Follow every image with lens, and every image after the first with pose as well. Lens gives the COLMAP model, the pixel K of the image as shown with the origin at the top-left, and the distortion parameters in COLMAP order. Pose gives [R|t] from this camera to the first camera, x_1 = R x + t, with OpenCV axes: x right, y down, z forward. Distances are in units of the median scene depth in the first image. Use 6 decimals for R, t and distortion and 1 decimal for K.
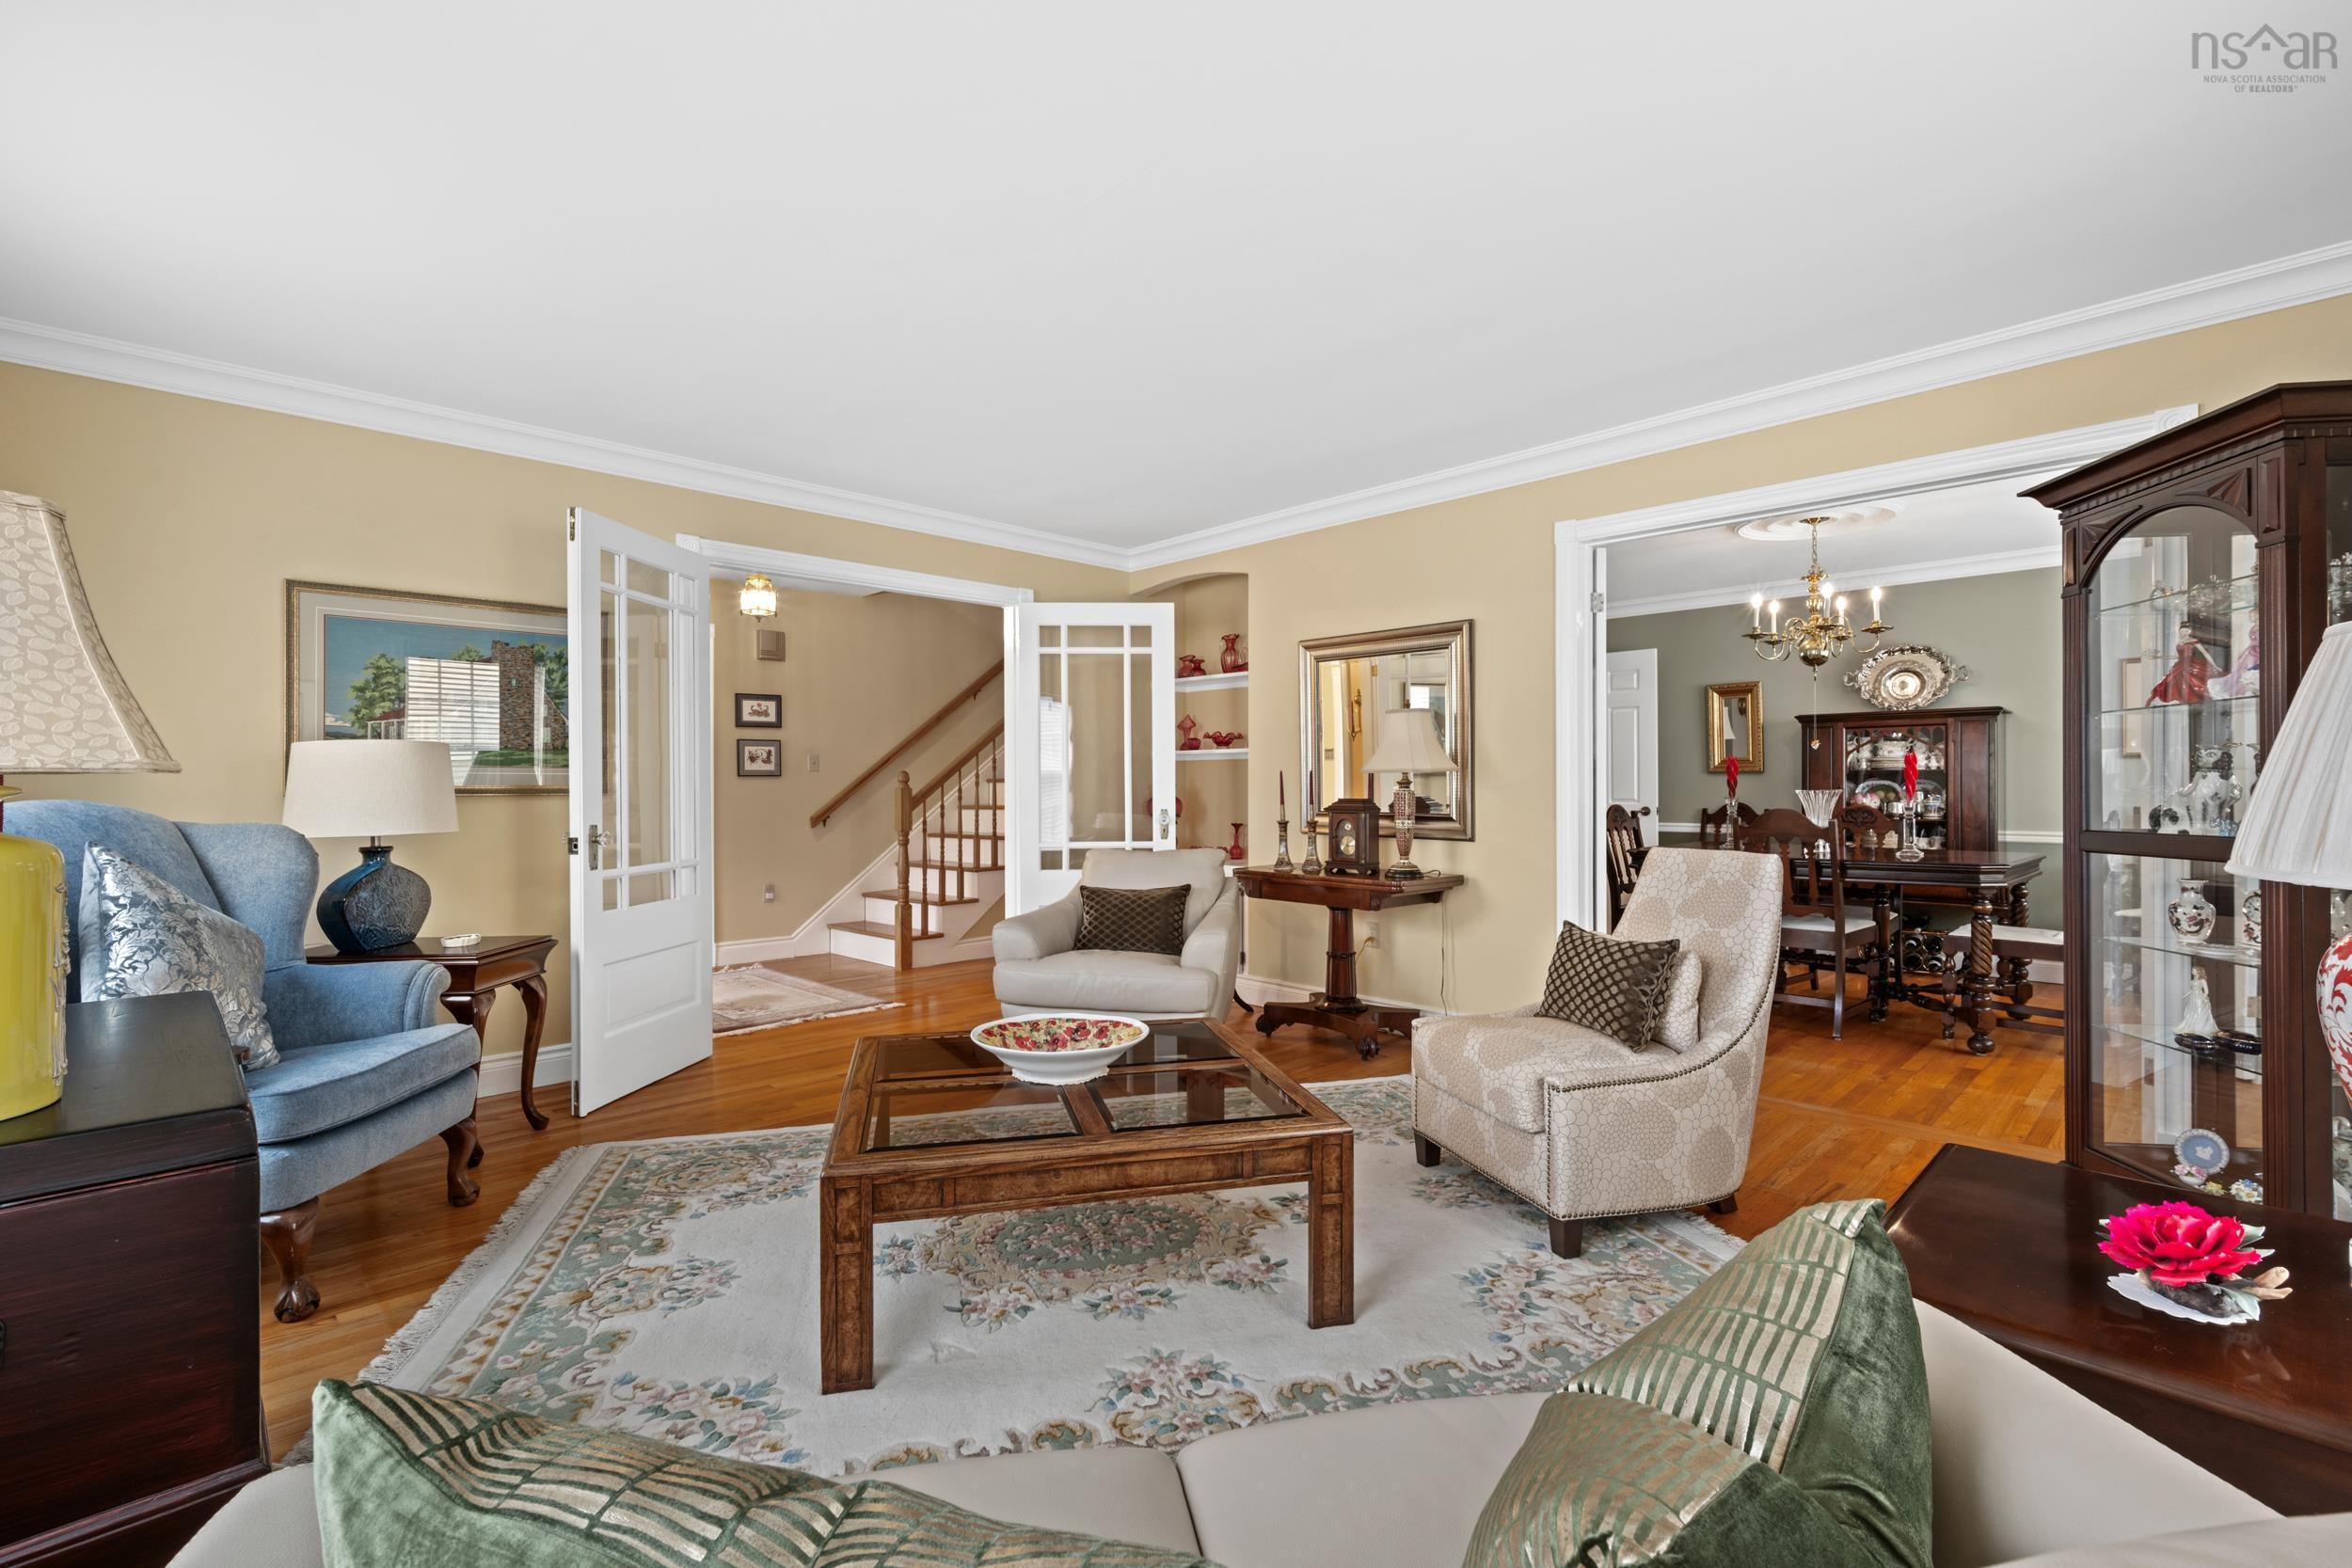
lens RADIAL K [[1043.0, 0, 1177.8], [0, 1043.0, 785.4], [0, 0, 1]] dist [-0.001959, 0.000167]
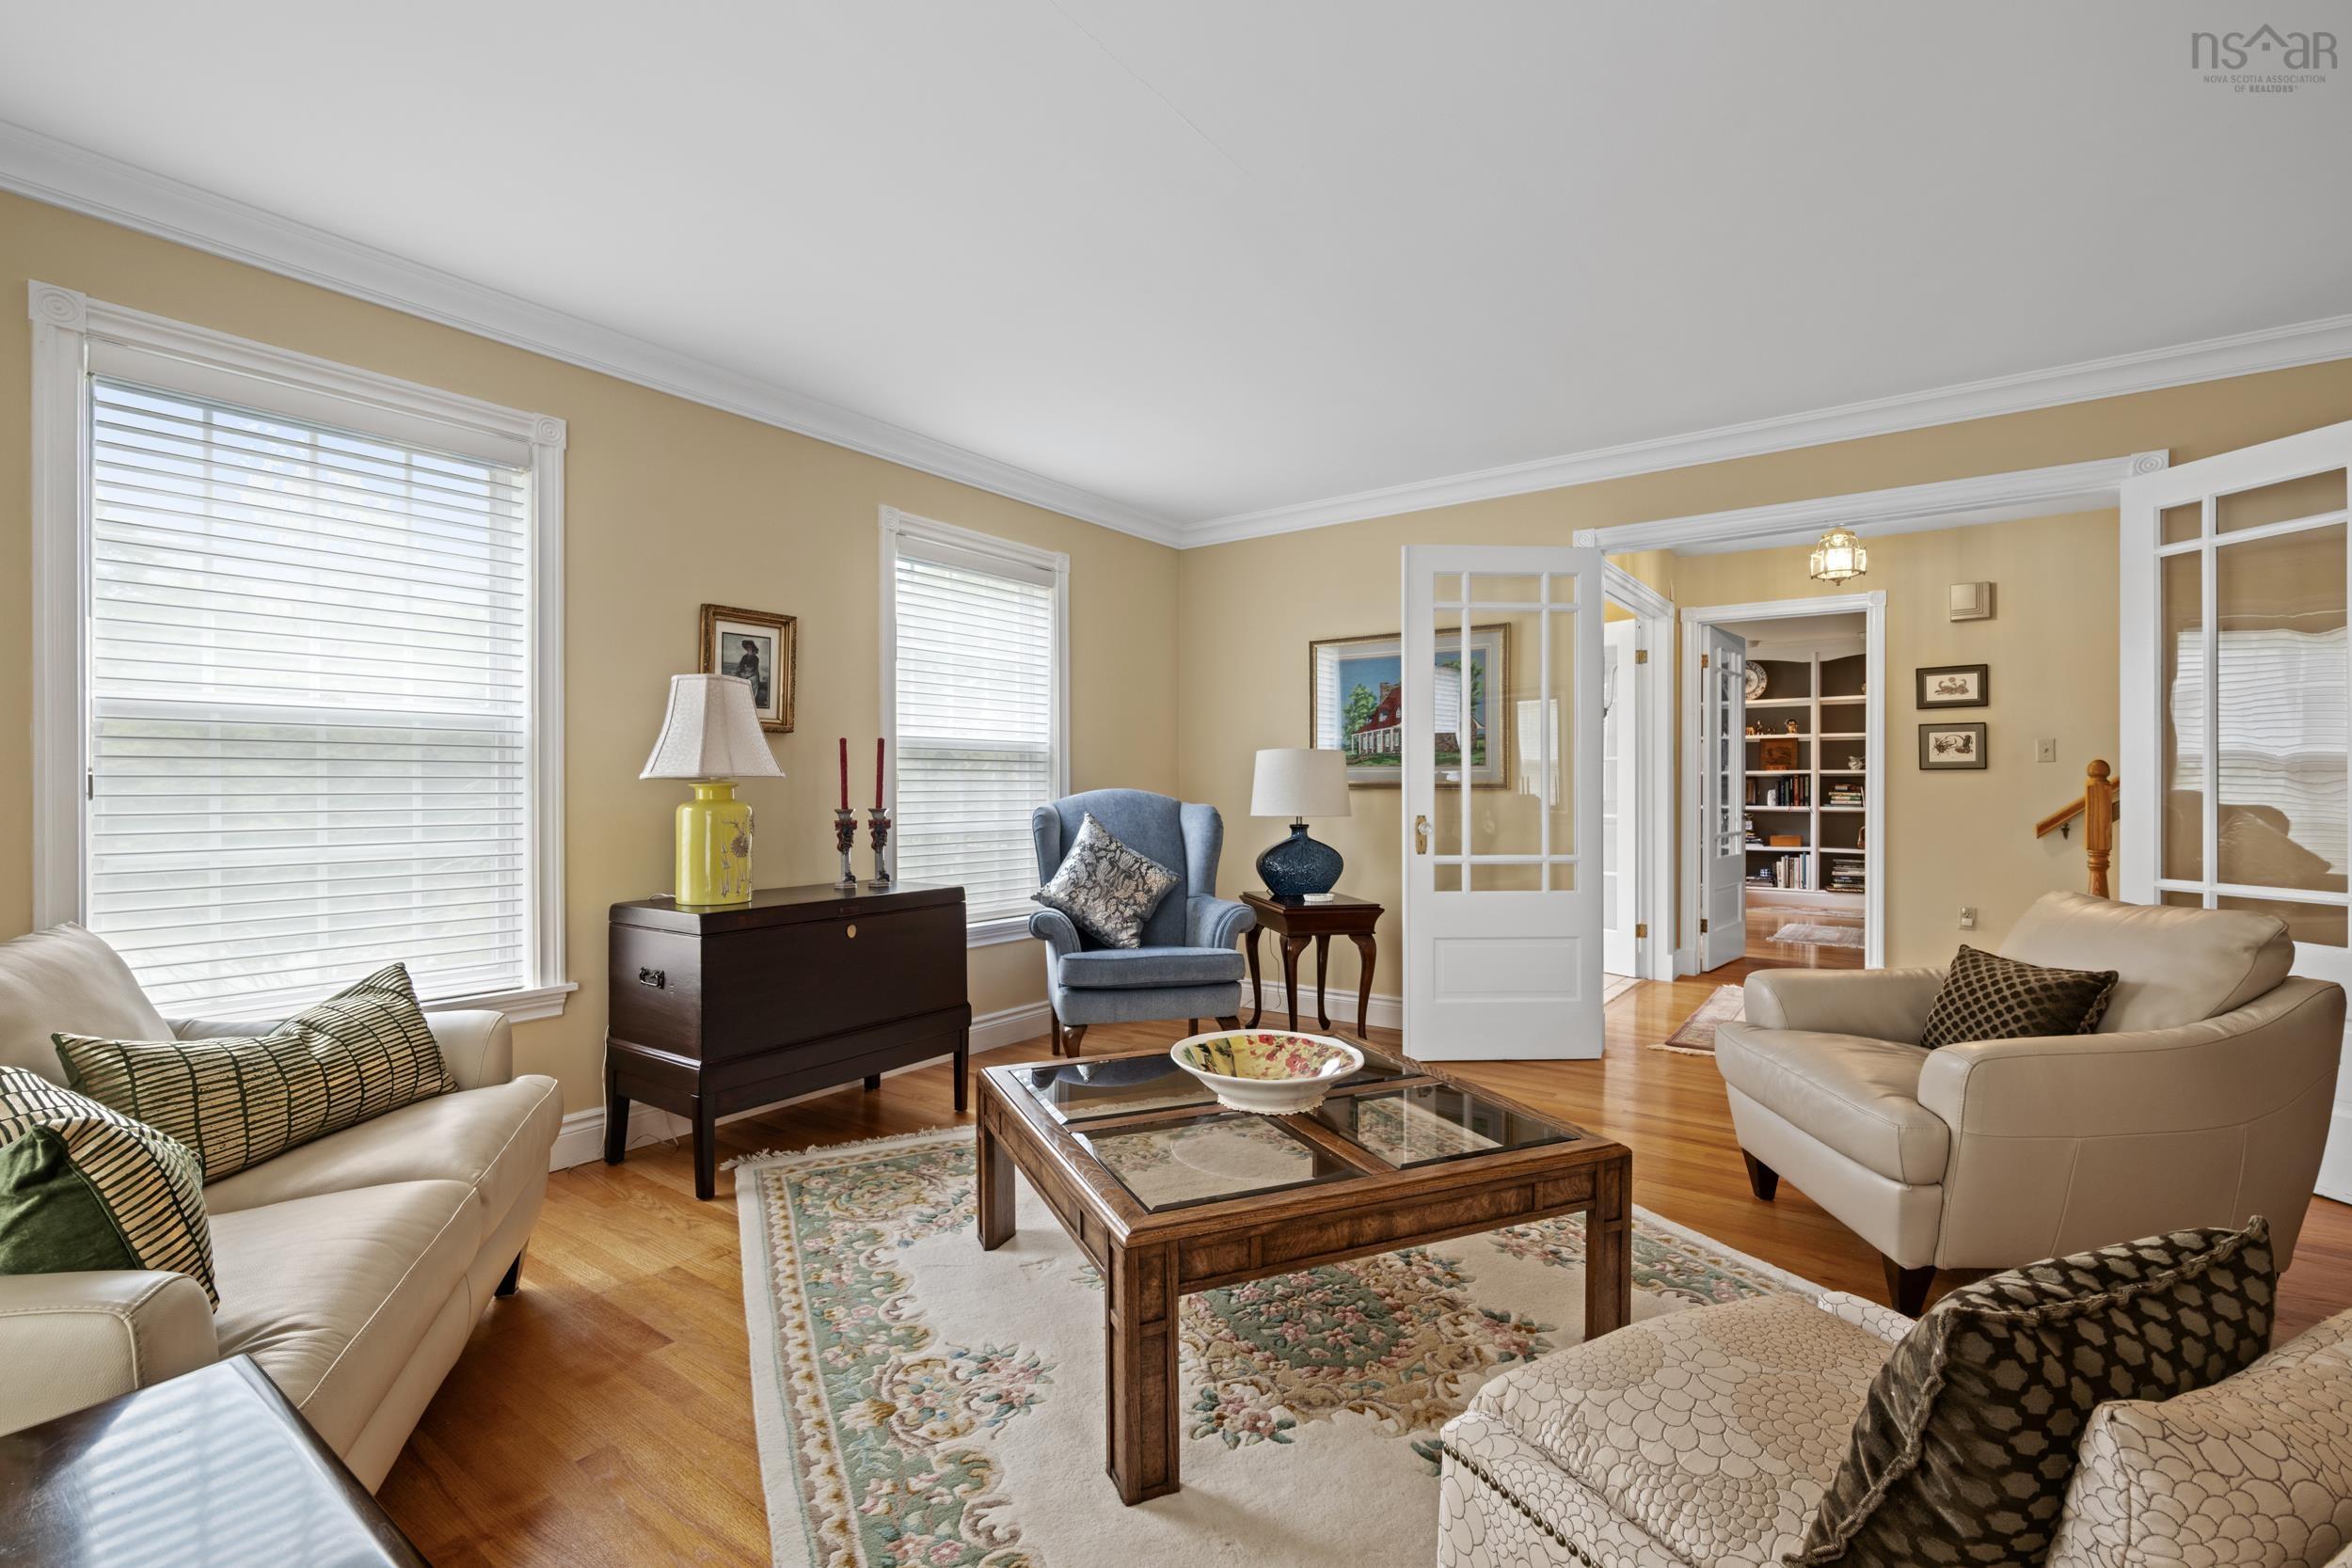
lens RADIAL K [[1043.0, 0, 1181.7], [0, 1043.0, 784.1], [0, 0, 1]] dist [-0.001959, 0.000167]
pose [[0.167386, 0.003709, -0.985885, 0.608722], [0.000069, 0.999993, 0.003774, -0.001084], [0.985891, -0.000700, 0.167384, 0.614254]]
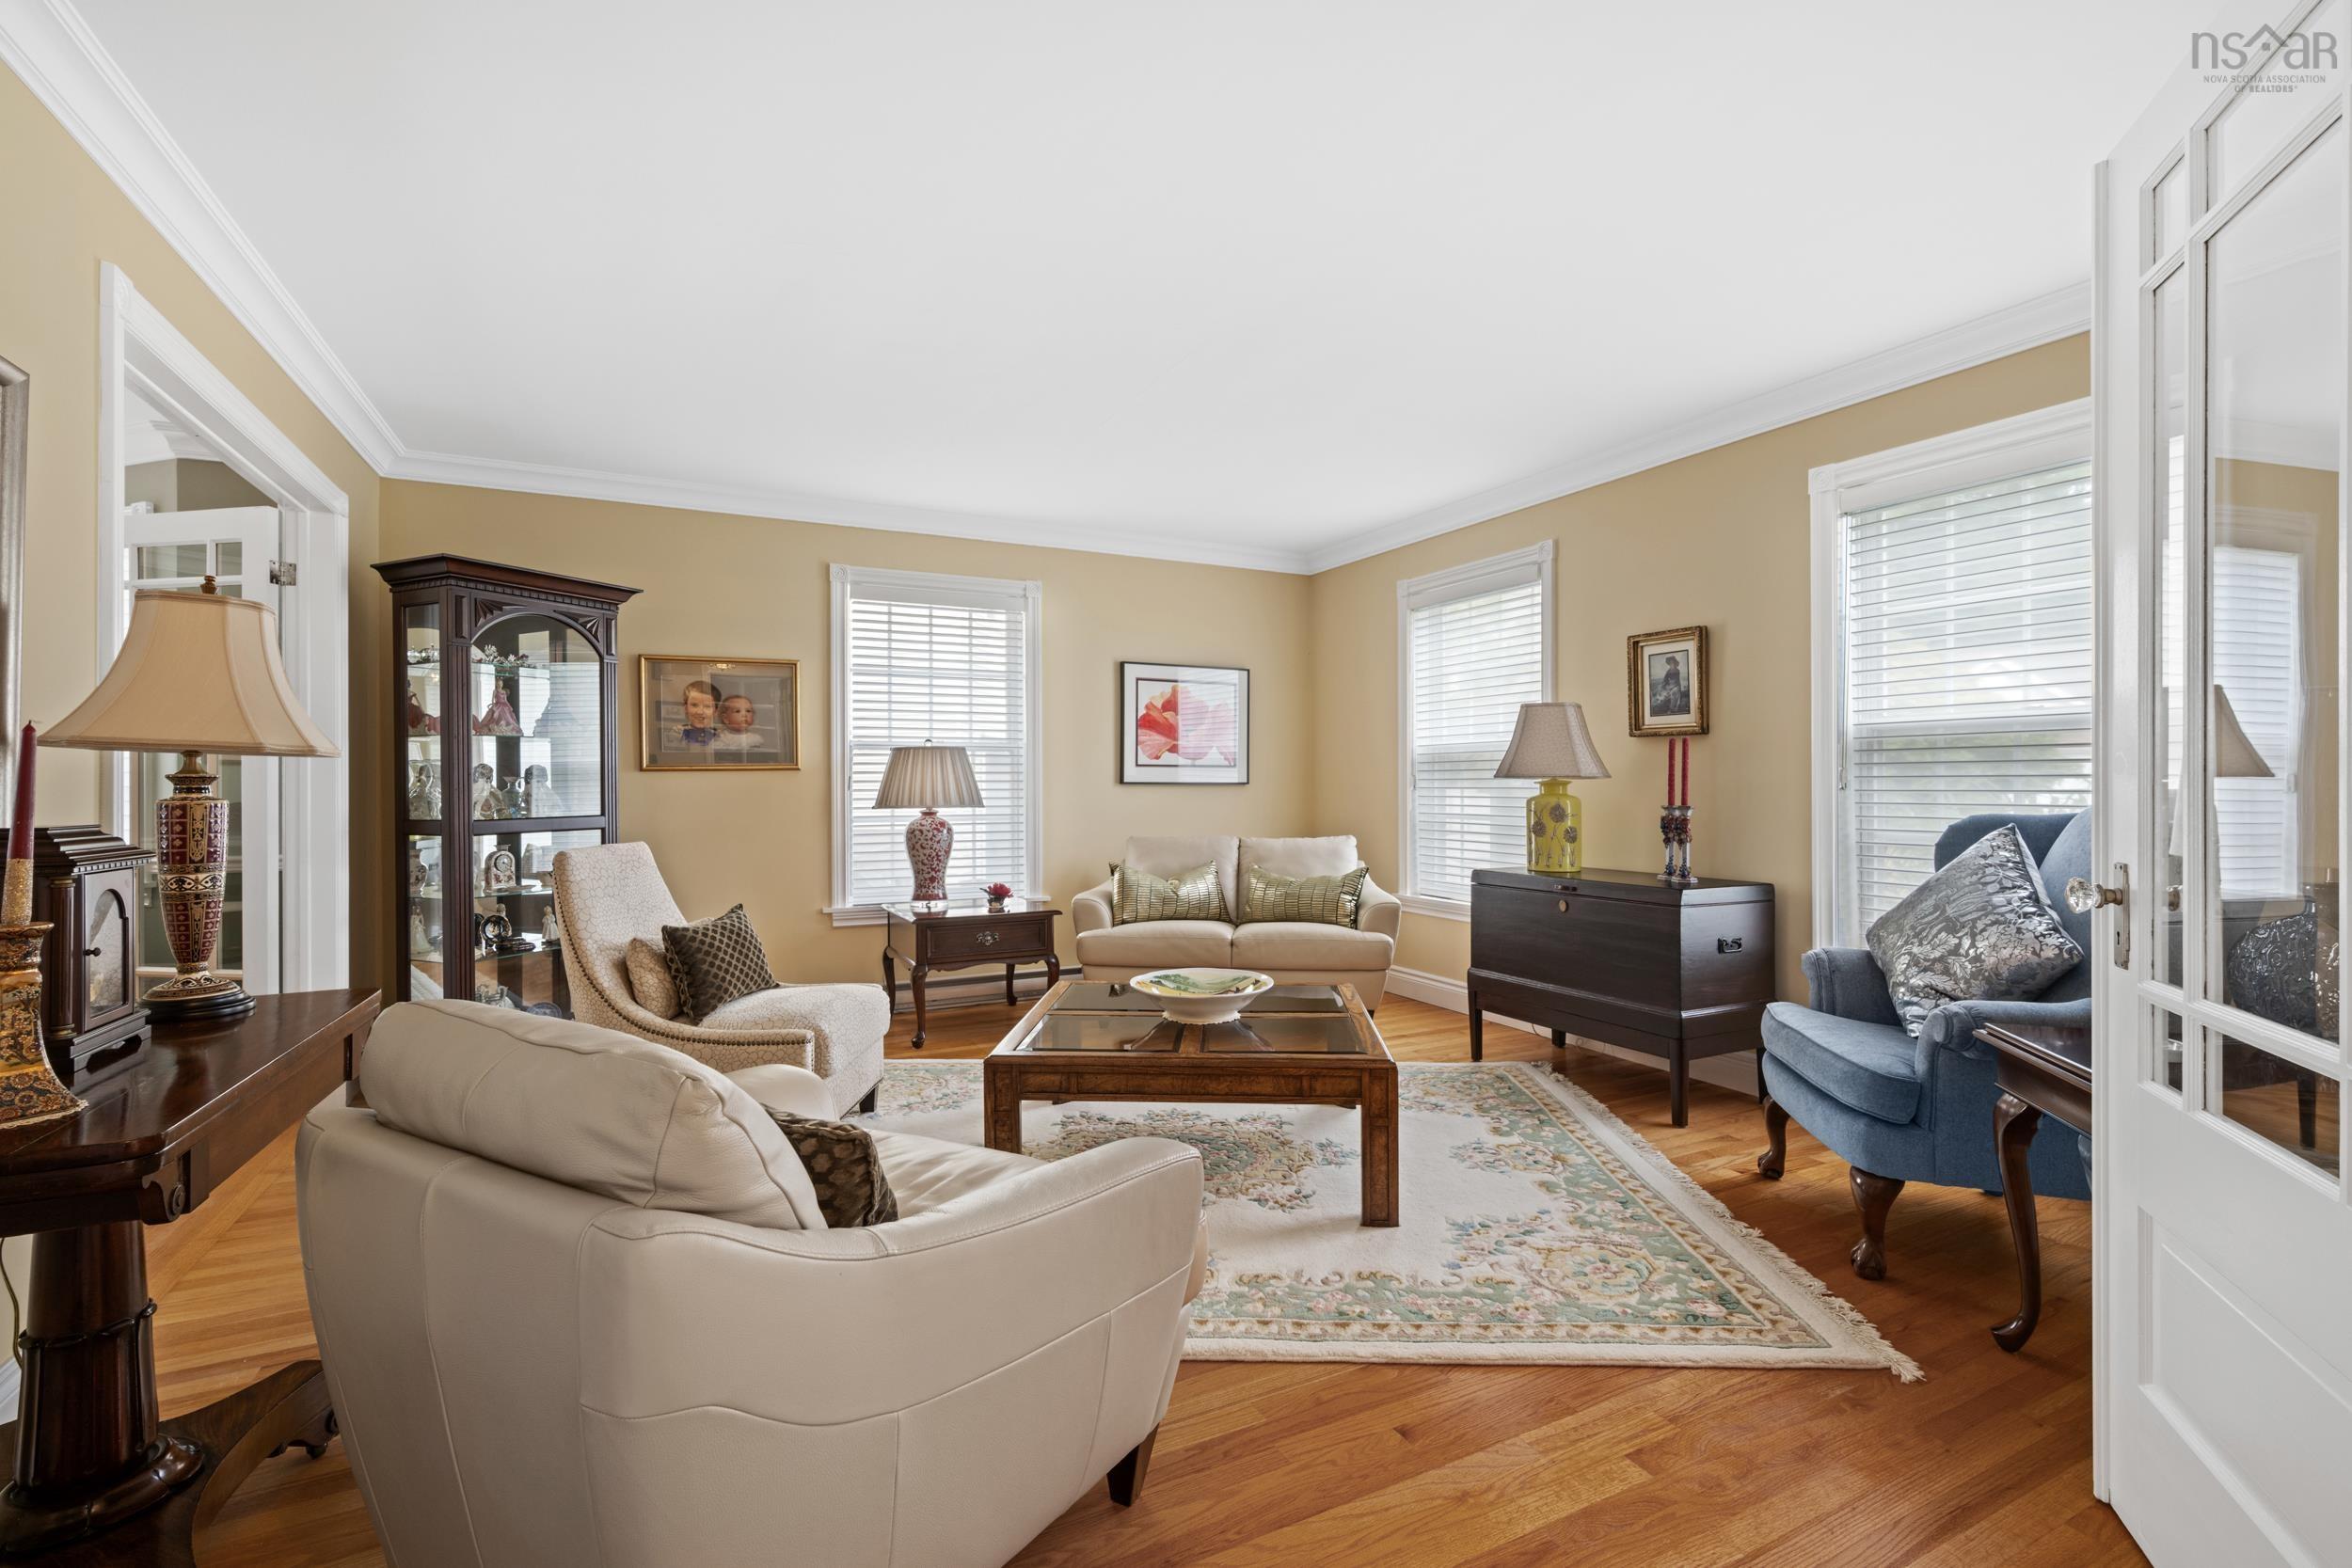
lens RADIAL K [[1043.0, 0, 1180.1], [0, 1043.0, 784.1], [0, 0, 1]] dist [-0.001959, 0.000167]
pose [[-0.955785, 0.006476, 0.293996, -0.356976], [0.006460, 0.999979, -0.001025, 0.003224], [-0.293996, 0.000920, -0.955806, 1.726490]]
